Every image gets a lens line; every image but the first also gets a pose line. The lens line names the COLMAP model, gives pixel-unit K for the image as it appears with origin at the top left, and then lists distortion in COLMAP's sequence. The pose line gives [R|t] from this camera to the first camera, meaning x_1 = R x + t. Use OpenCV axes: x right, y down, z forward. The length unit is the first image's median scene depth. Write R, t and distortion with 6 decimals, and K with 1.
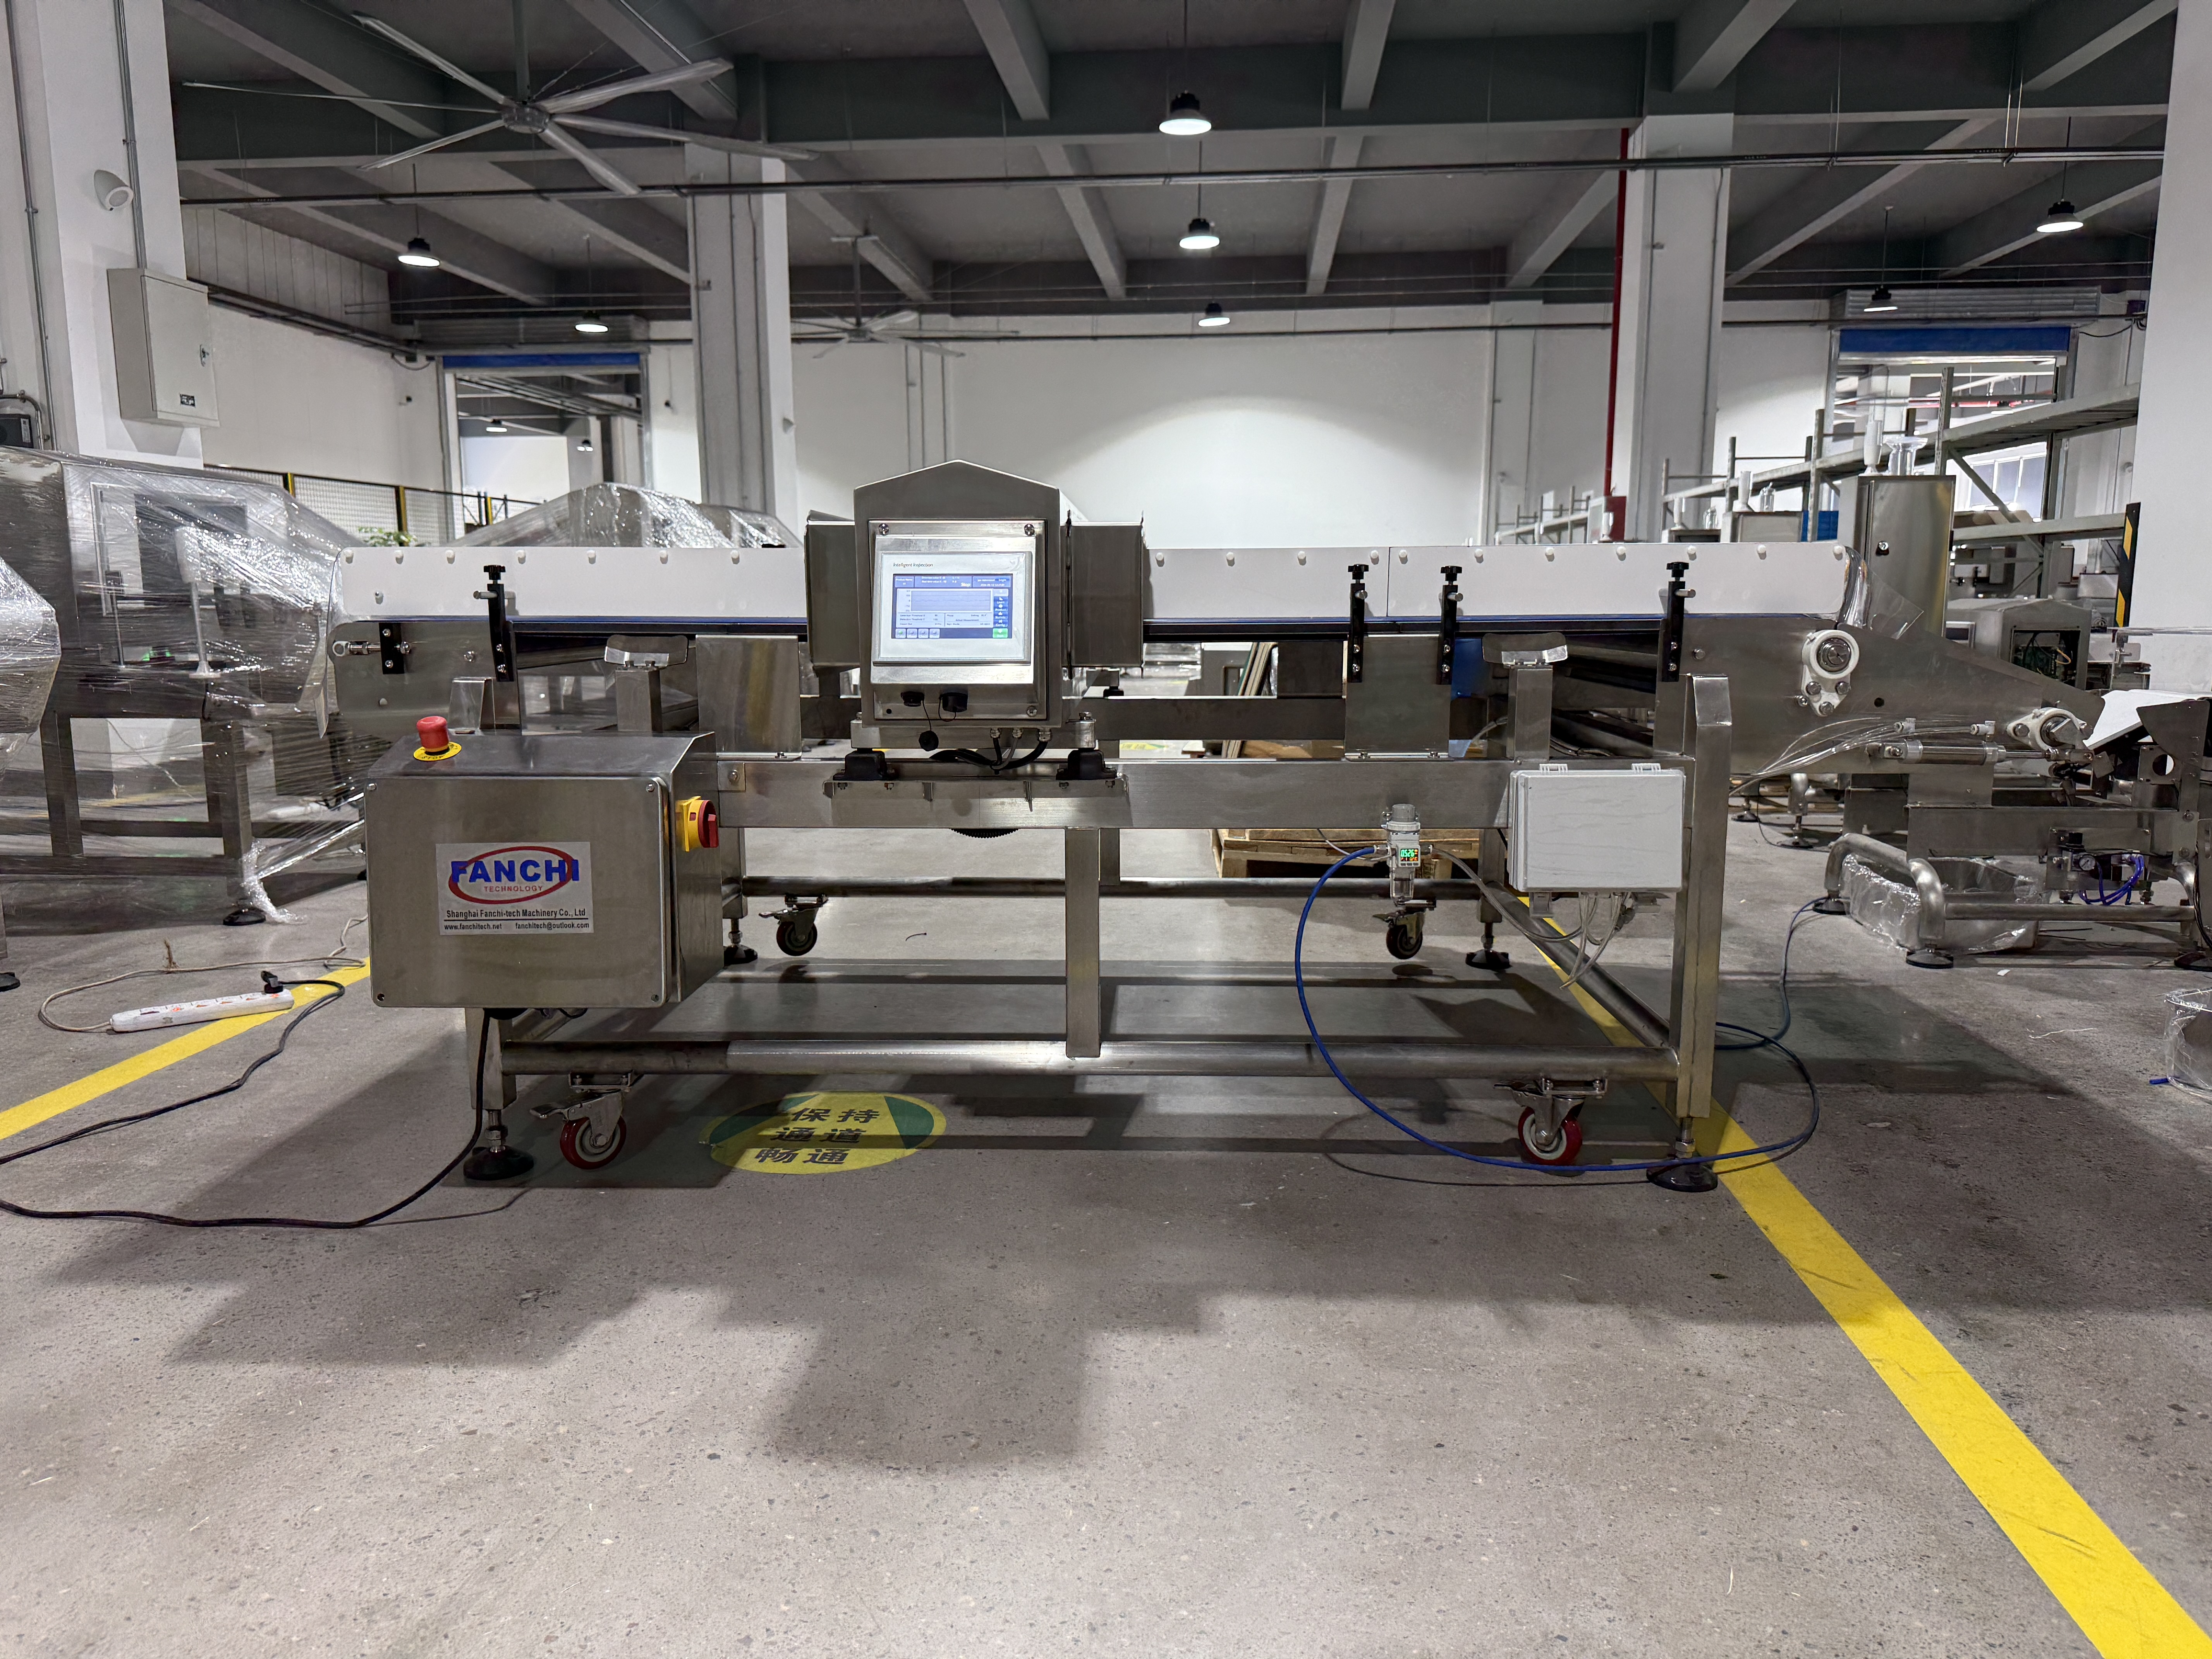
lens RADIAL K [[1554.6, 0, 1106.0], [0, 1554.6, 829.5], [0, 0, 1]] dist [0.038143, -0.051764]
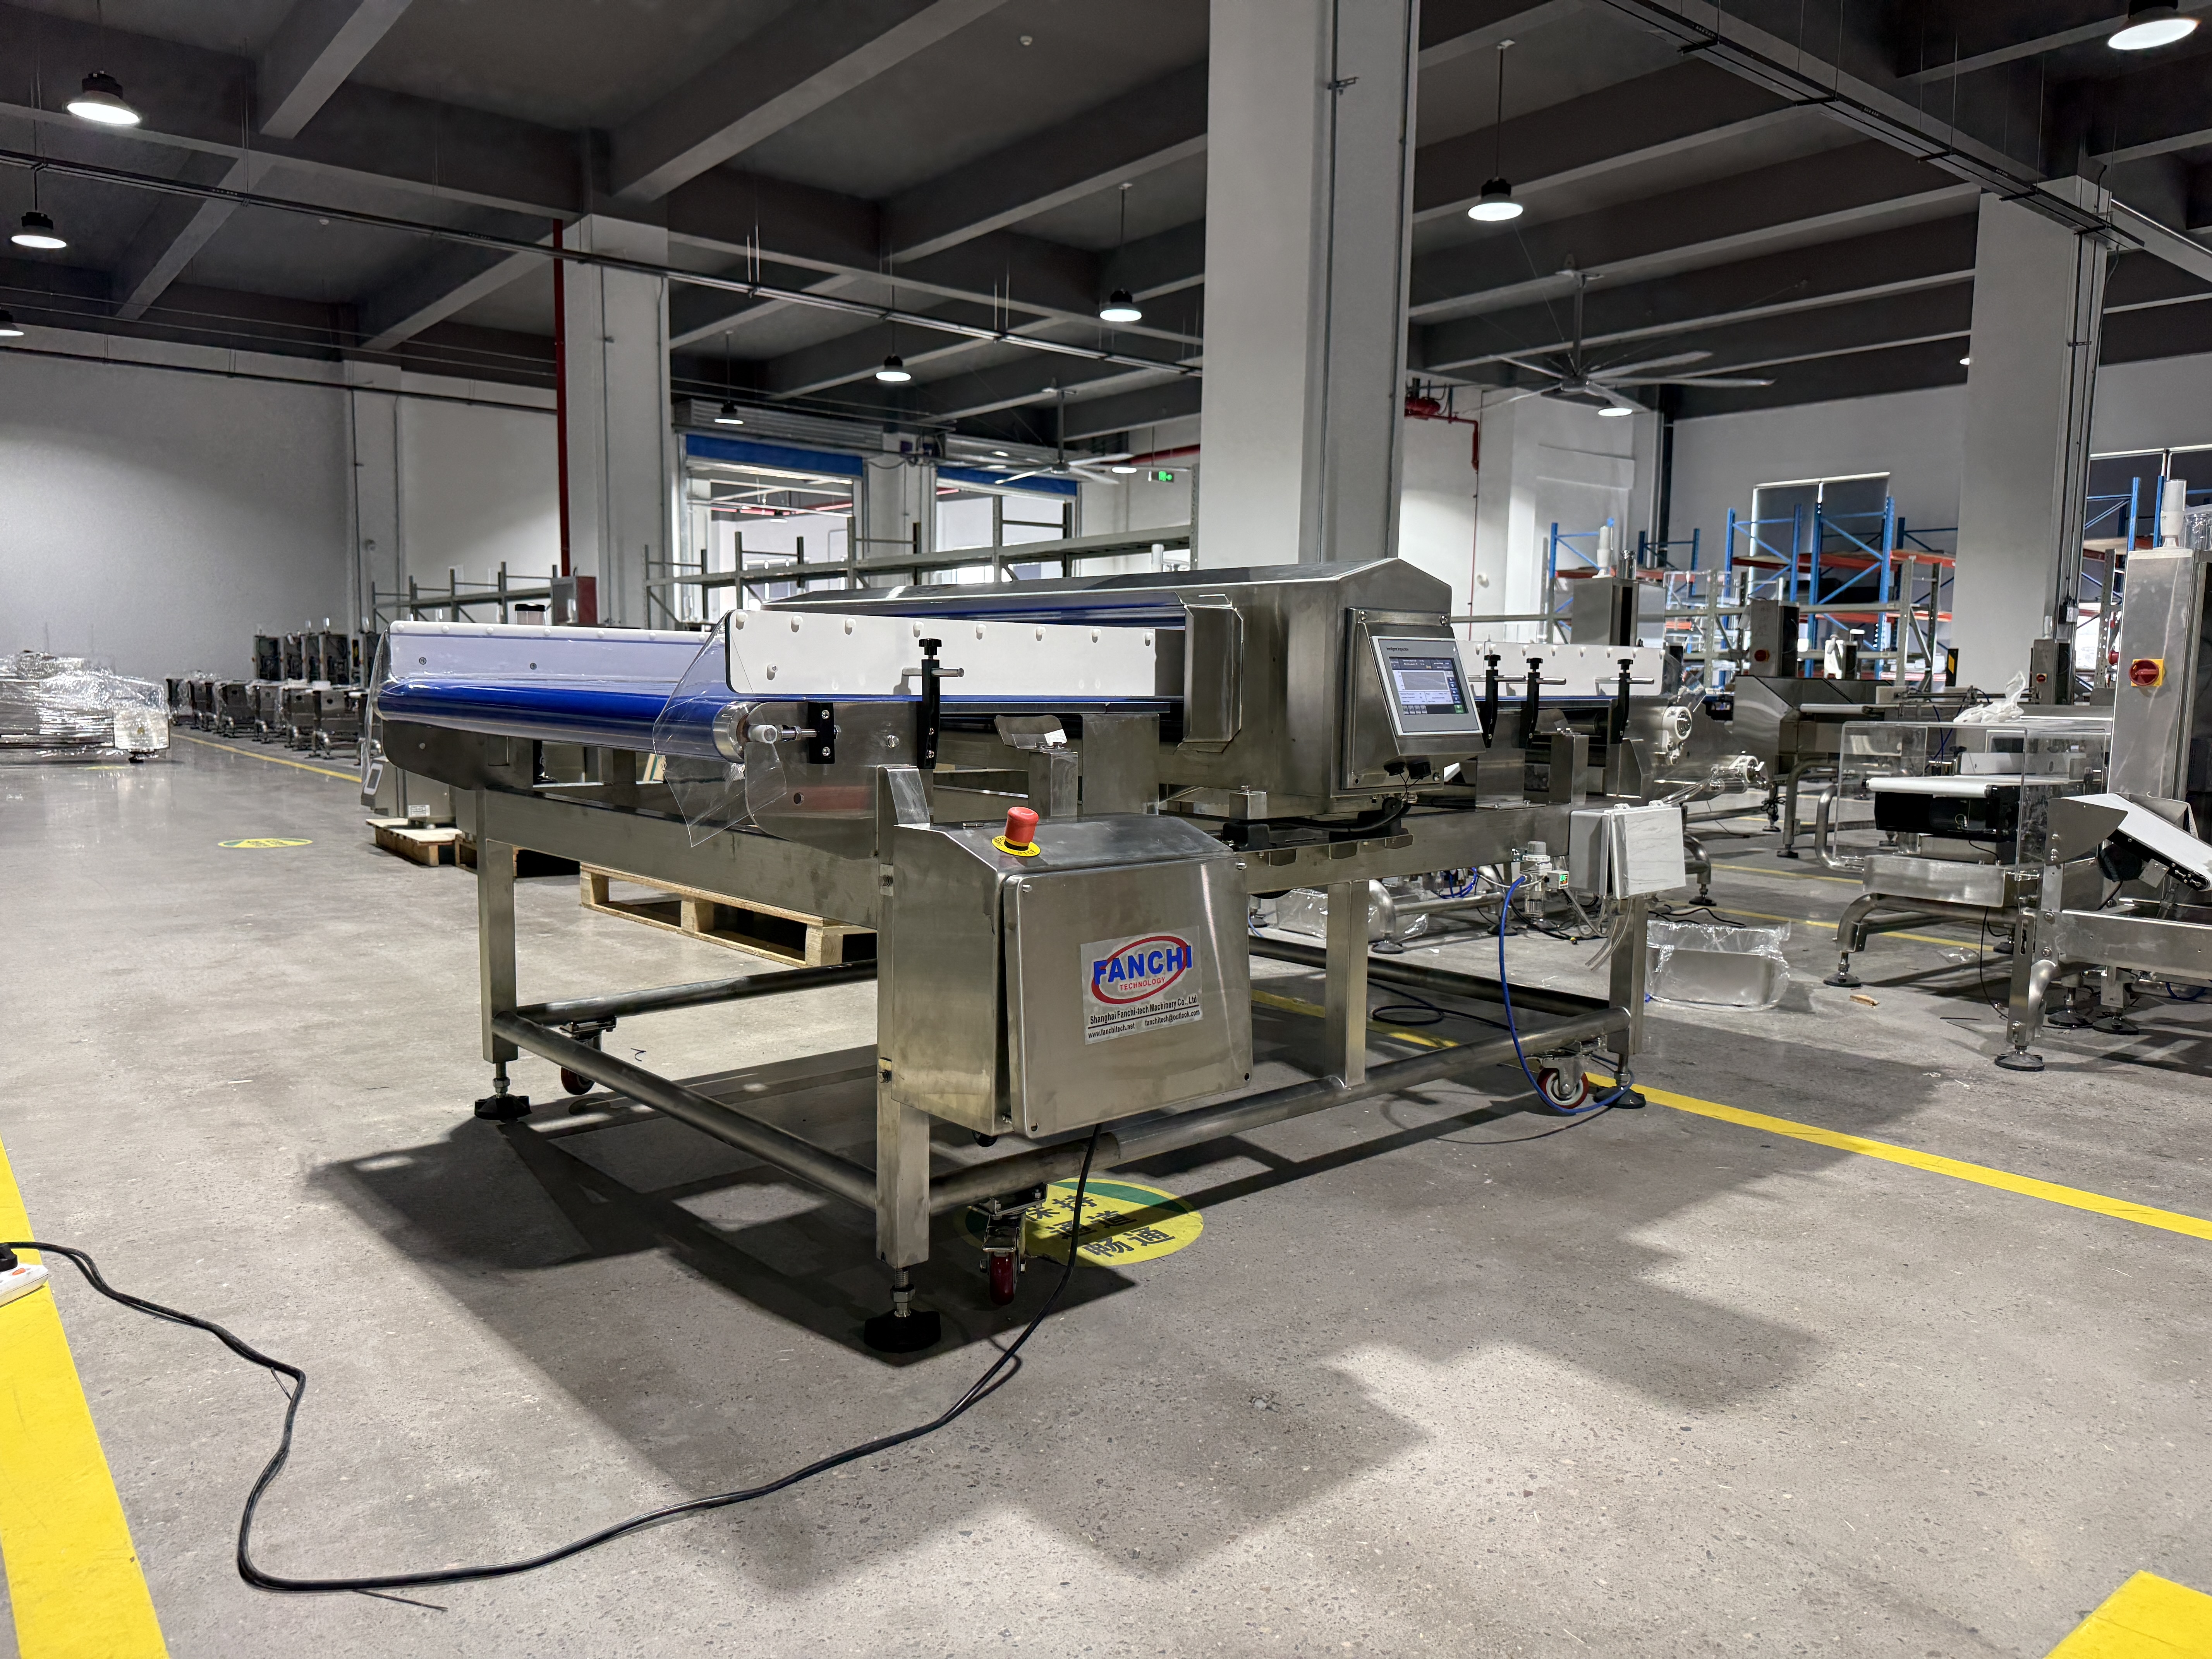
lens RADIAL K [[1554.6, 0, 1106.0], [0, 1554.6, 829.5], [0, 0, 1]] dist [0.038143, -0.051764]
pose [[0.721322, -0.054356, 0.690463, -0.814859], [0.088541, 0.995973, -0.014092, -0.033570], [-0.686917, 0.071299, 0.723230, 0.269590]]
